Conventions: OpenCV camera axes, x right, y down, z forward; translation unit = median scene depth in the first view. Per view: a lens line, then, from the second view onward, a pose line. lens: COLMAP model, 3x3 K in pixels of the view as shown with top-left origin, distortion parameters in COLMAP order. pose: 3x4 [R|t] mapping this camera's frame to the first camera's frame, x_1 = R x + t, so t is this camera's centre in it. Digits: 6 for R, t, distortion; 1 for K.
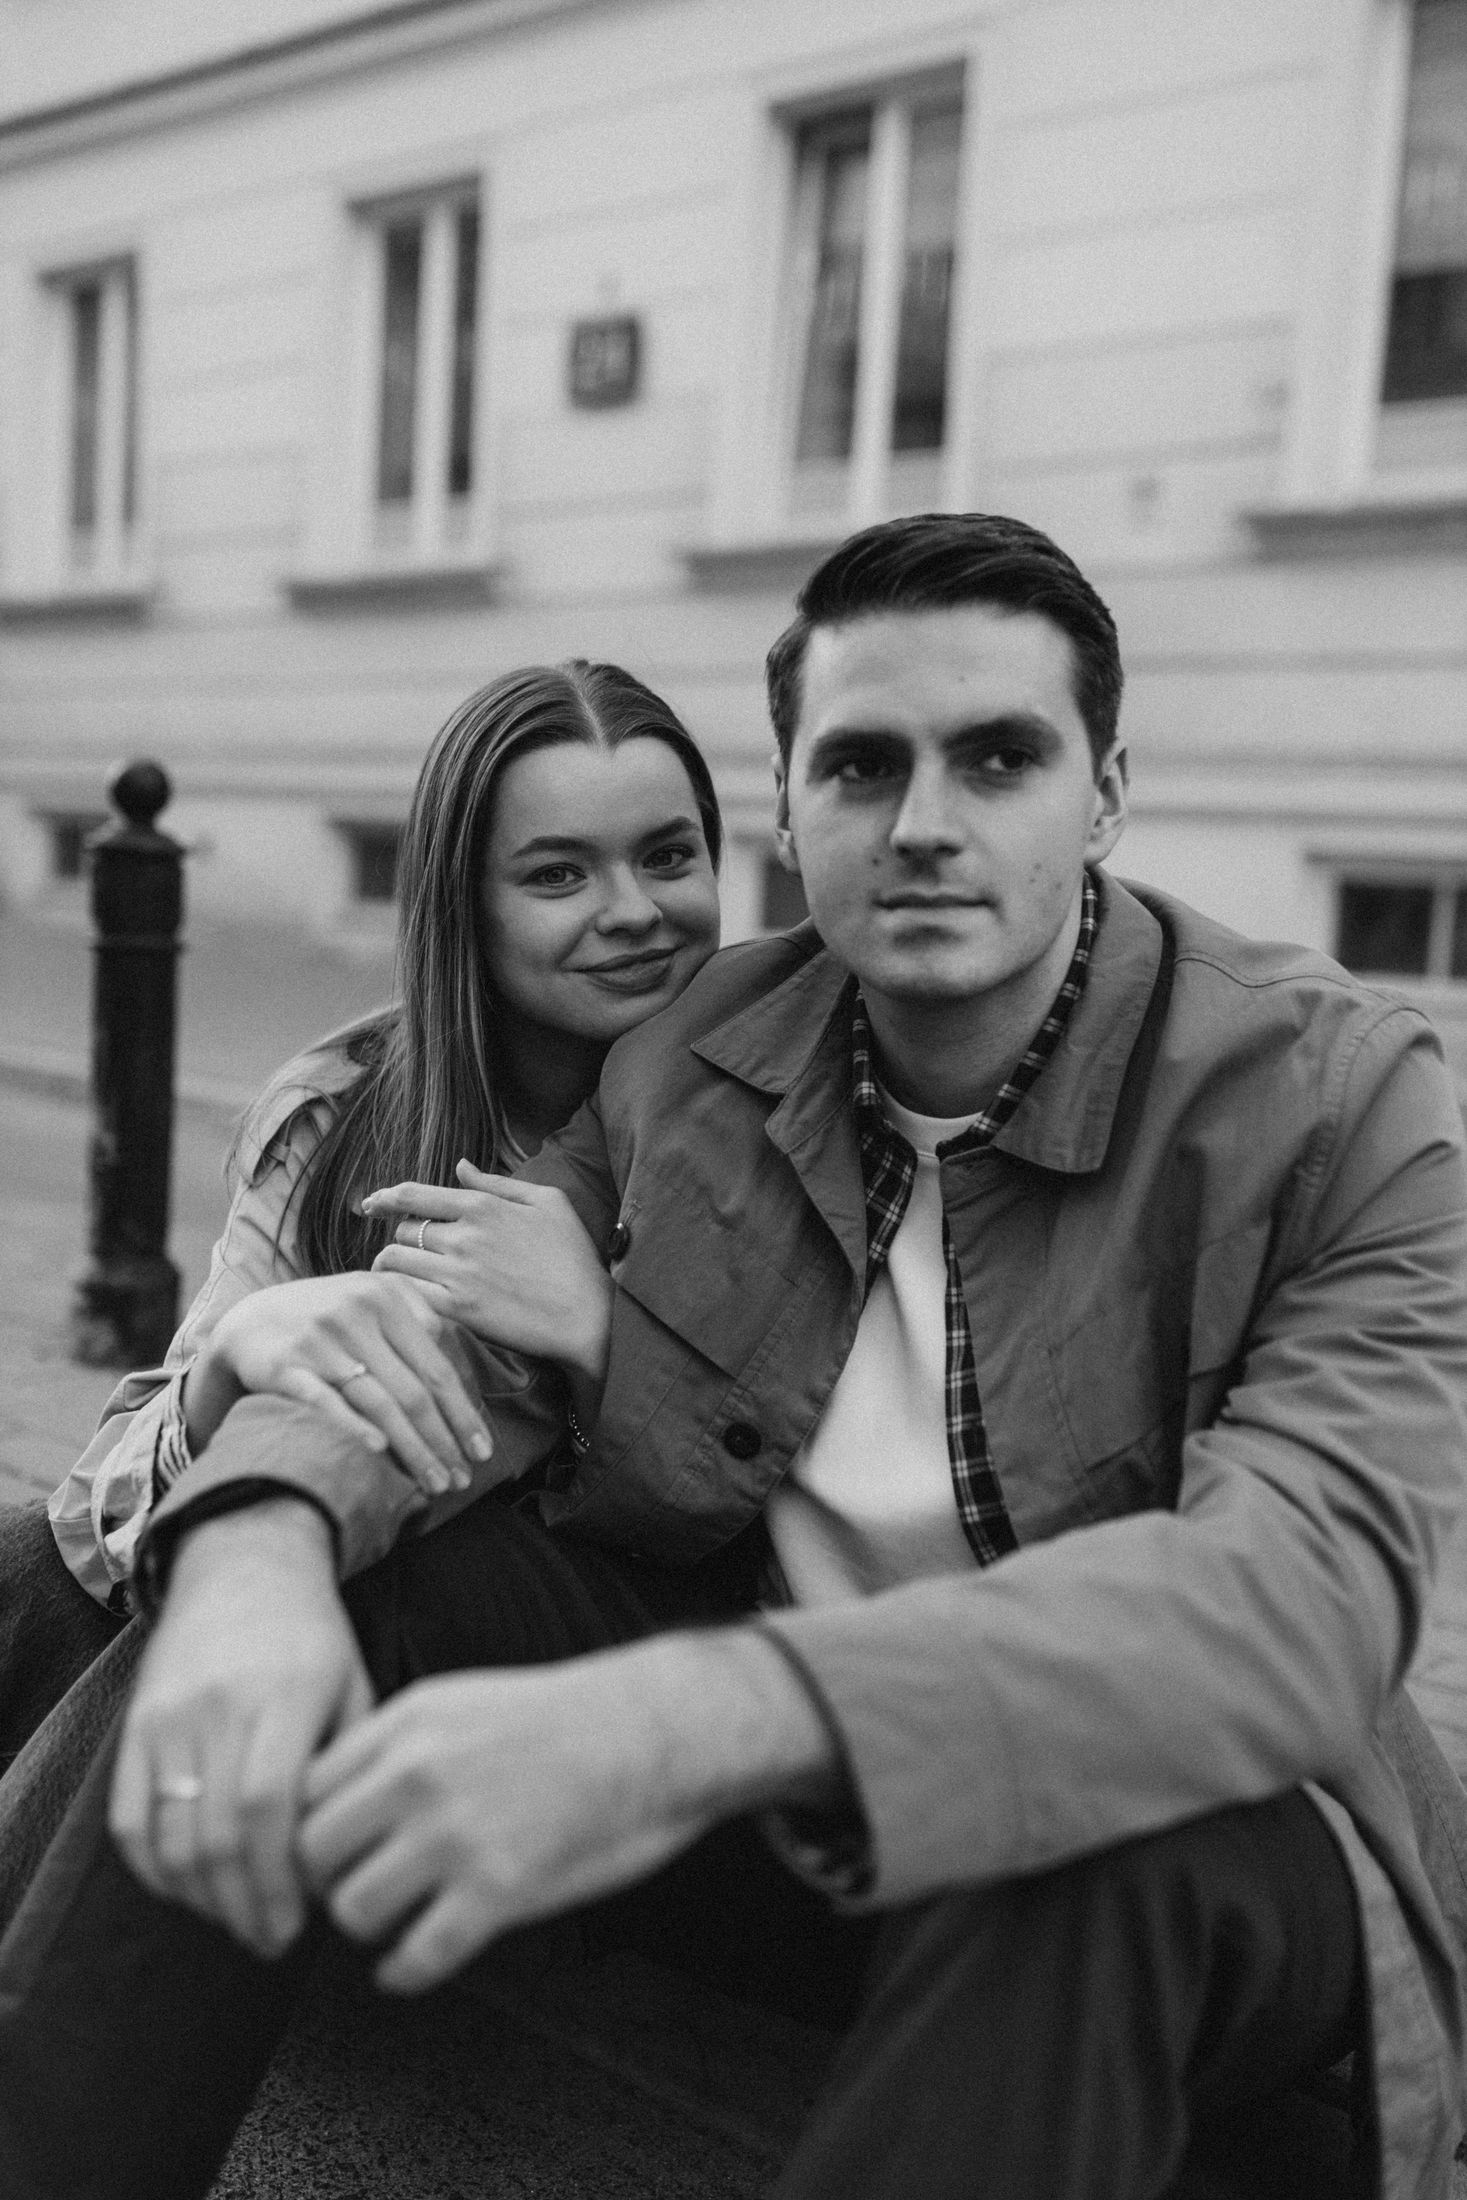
lens RADIAL K [[2095.6, 0, 685.7], [0, 2095.6, 1112.4], [0, 0, 1]] dist [0.191135, -0.559727]
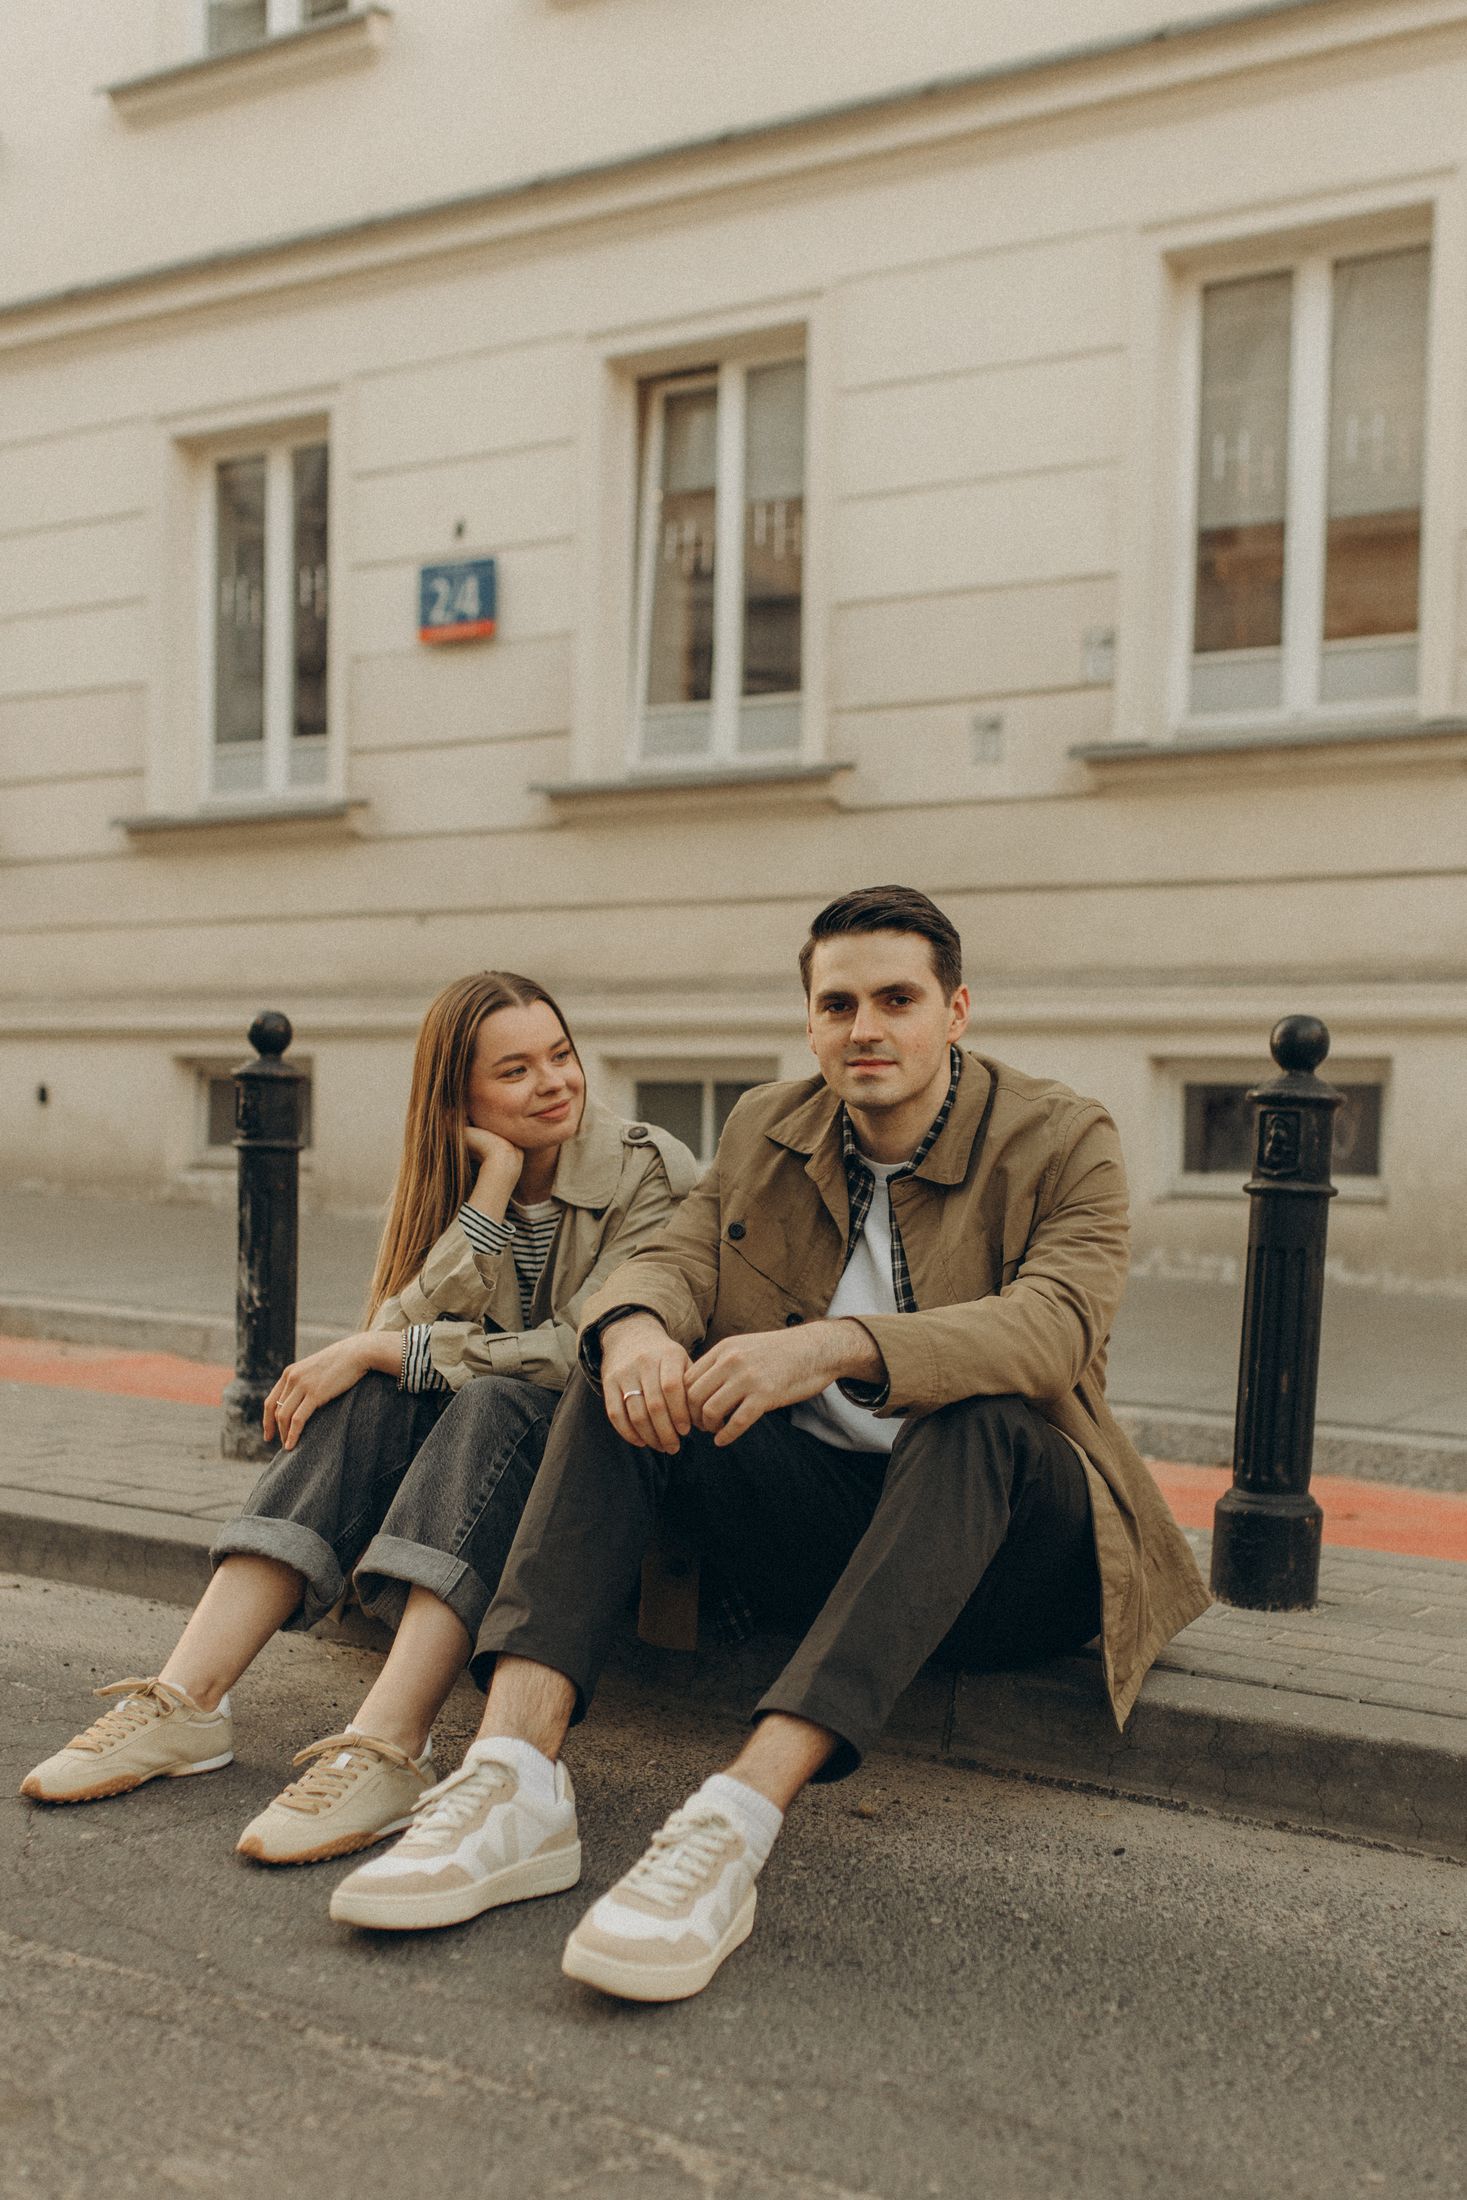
lens RADIAL K [[2152.2, 0, 730.9], [0, 2152.2, 1160.4], [0, 0, 1]] dist [0.012262, -0.005699]
pose [[0.995977, -0.041403, 0.079474, -0.220050], [0.047861, 0.995551, -0.081163, 0.174031], [-0.075760, 0.084641, 0.993527, -1.213186]]
